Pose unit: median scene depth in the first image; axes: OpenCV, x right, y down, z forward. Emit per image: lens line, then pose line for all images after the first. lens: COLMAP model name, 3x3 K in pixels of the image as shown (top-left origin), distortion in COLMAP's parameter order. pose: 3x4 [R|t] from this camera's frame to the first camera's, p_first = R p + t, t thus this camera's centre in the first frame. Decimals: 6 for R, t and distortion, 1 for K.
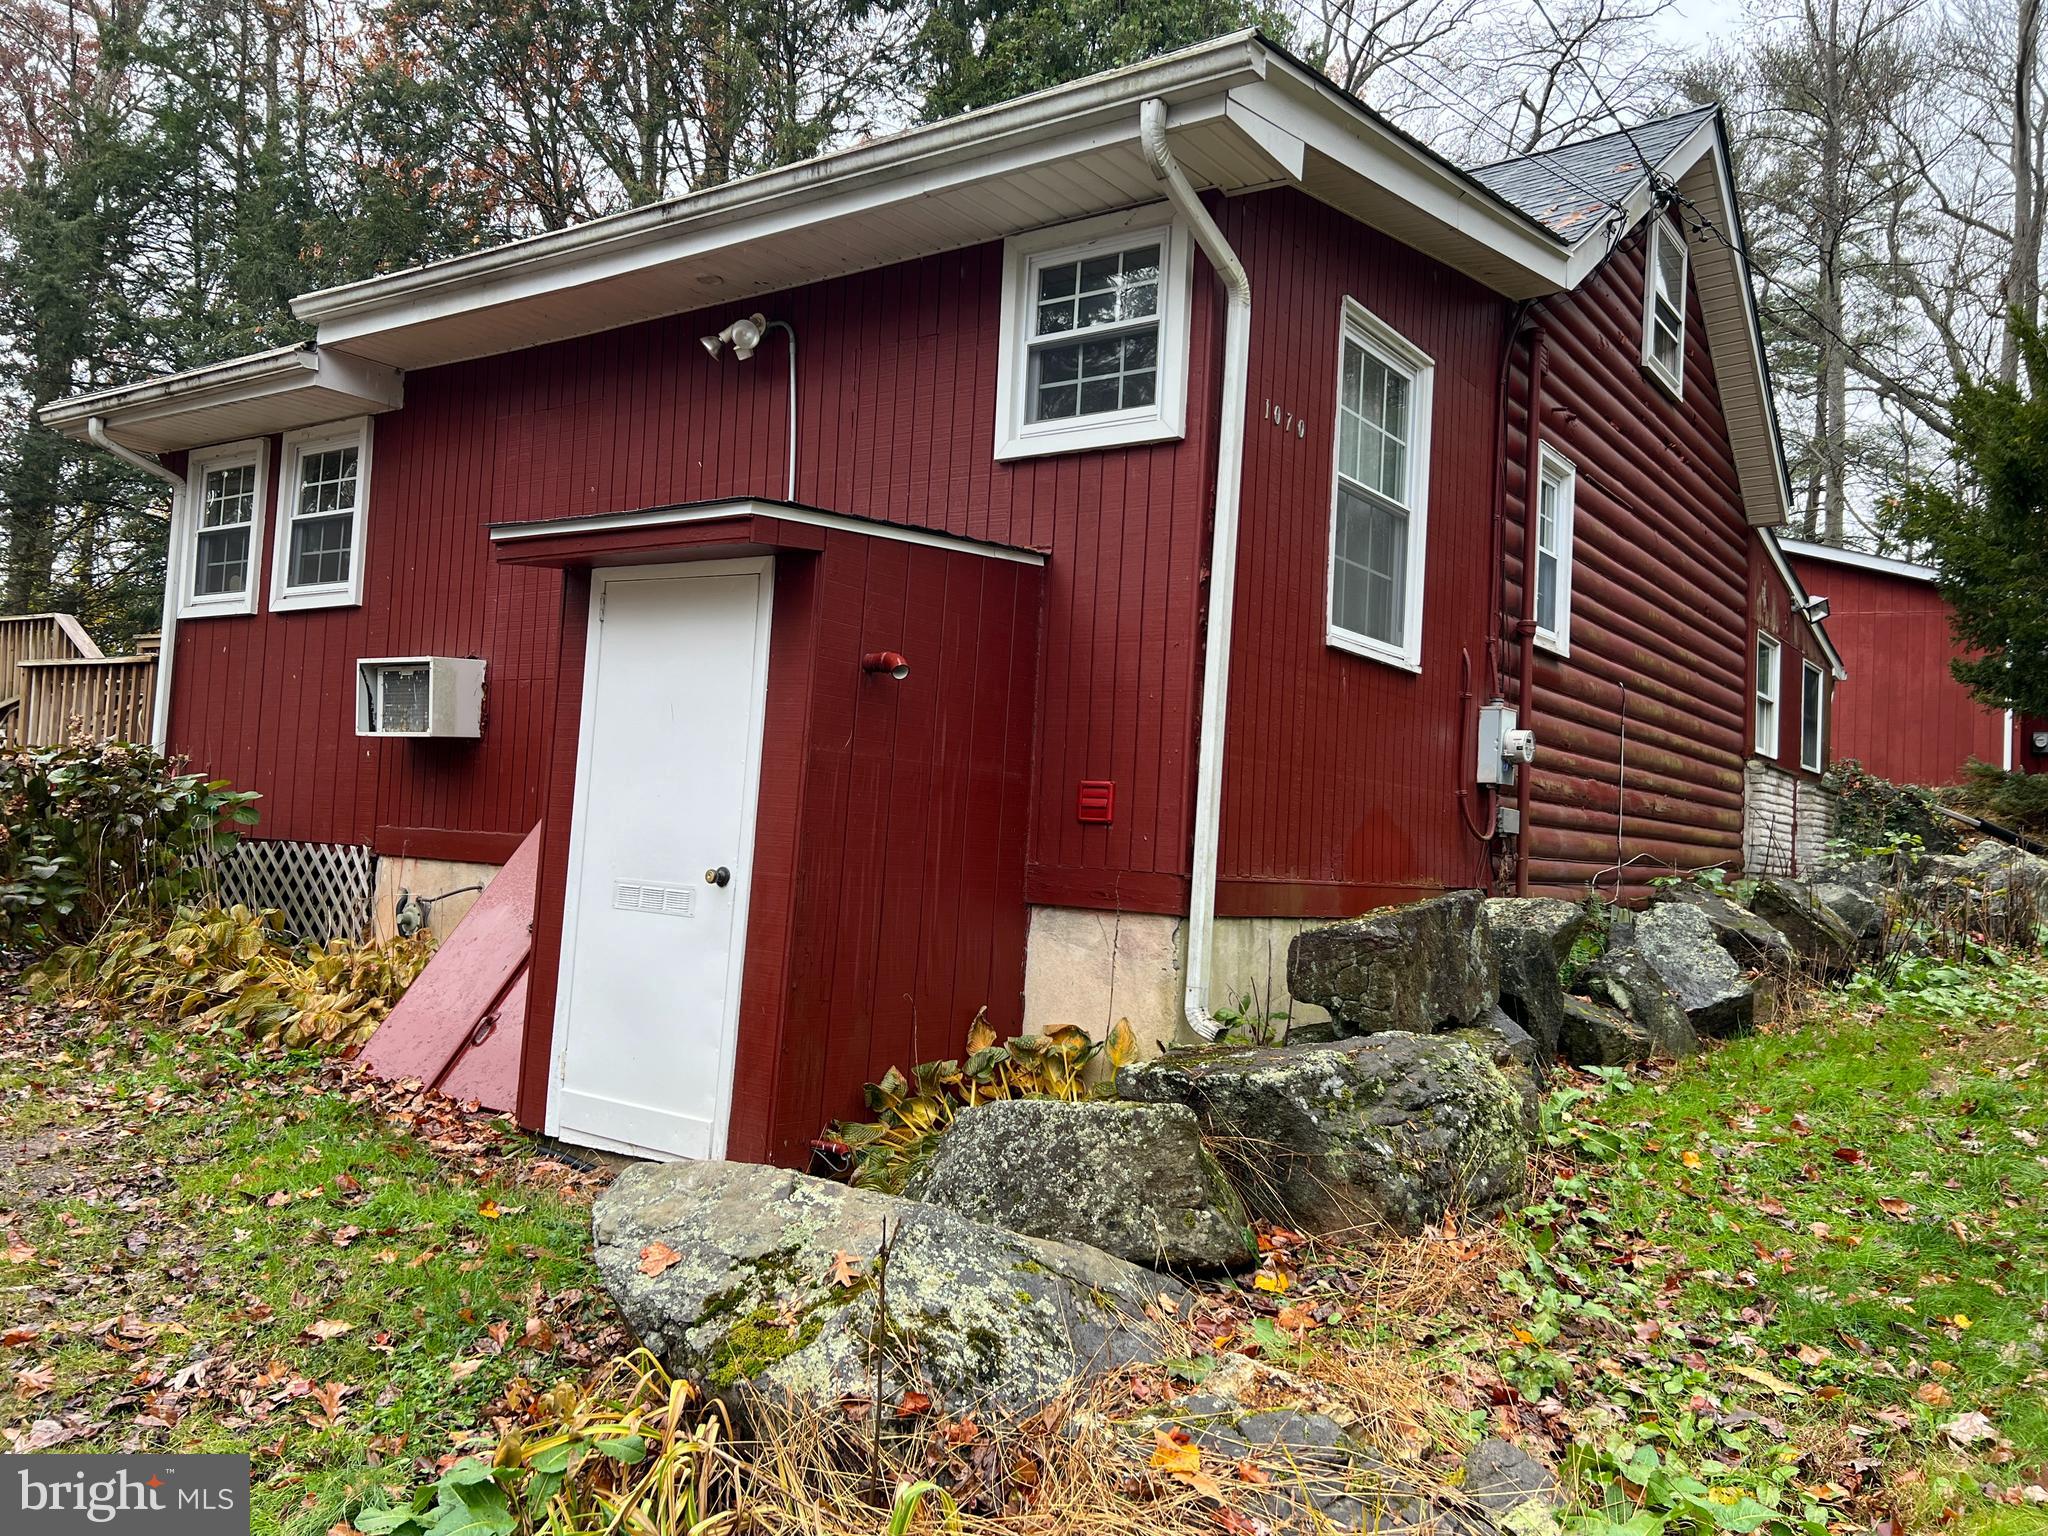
lens RADIAL K [[1526.4, 0, 1022.2], [0, 1526.4, 760.5], [0, 0, 1]] dist [0.075293, -0.095559]
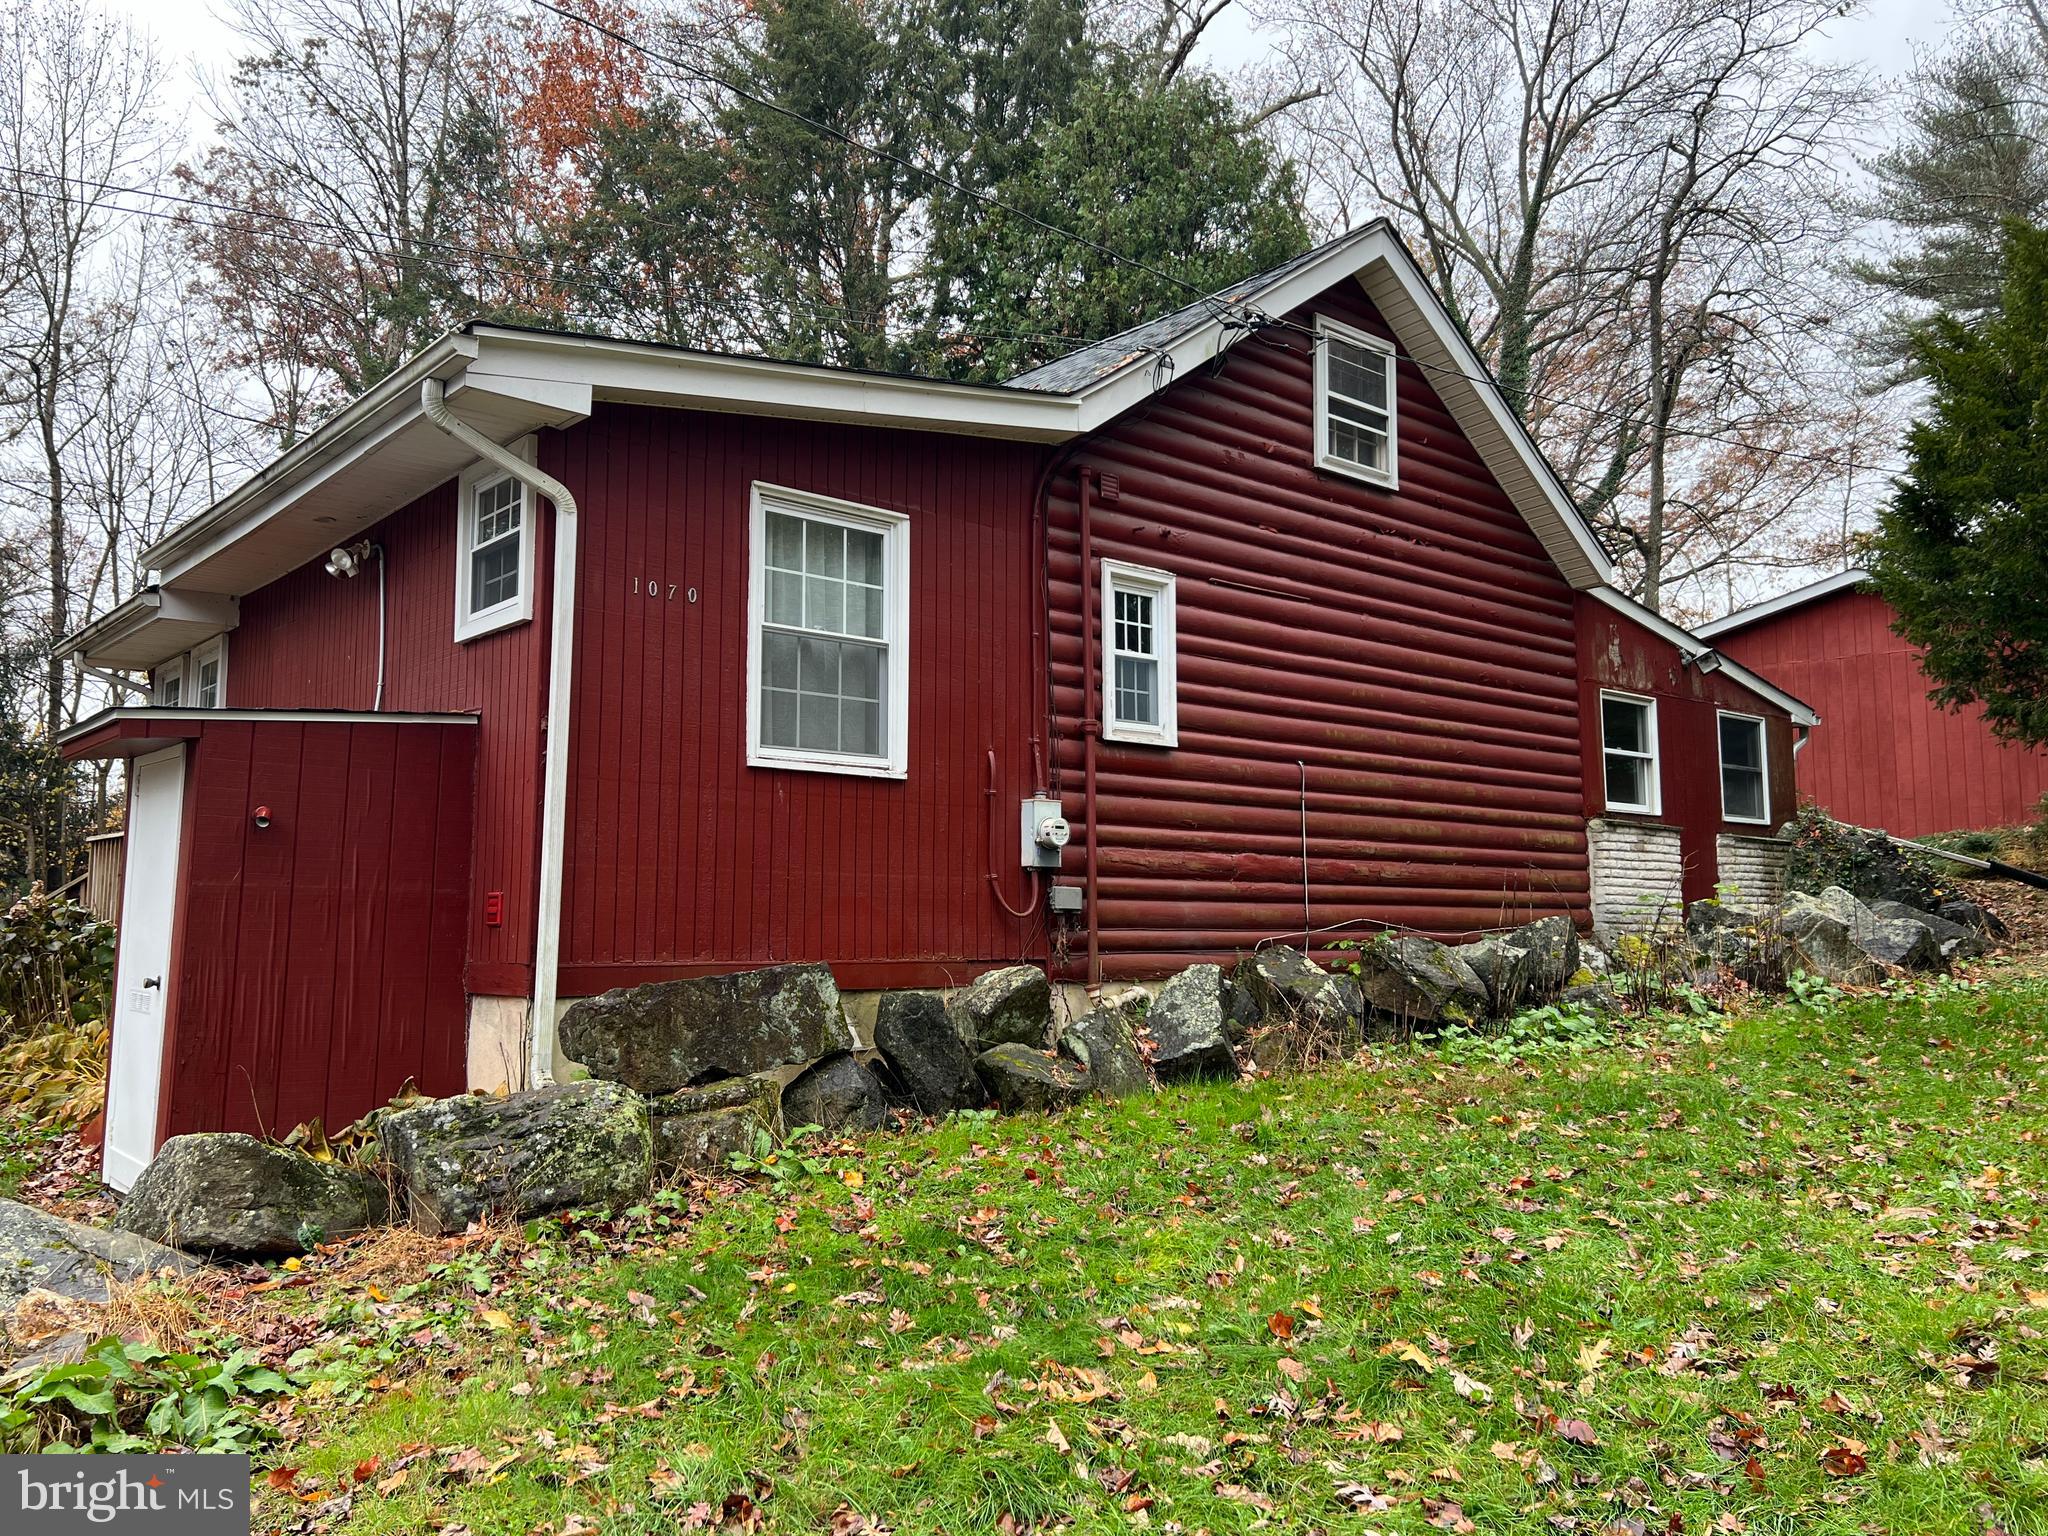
lens RADIAL K [[1526.4, 0, 1022.2], [0, 1526.4, 760.5], [0, 0, 1]] dist [0.075293, -0.095559]
pose [[0.972376, -0.077018, -0.220346, 0.672334], [0.062729, 0.995492, -0.071138, 0.020073], [0.224832, 0.055351, 0.972824, -0.128803]]
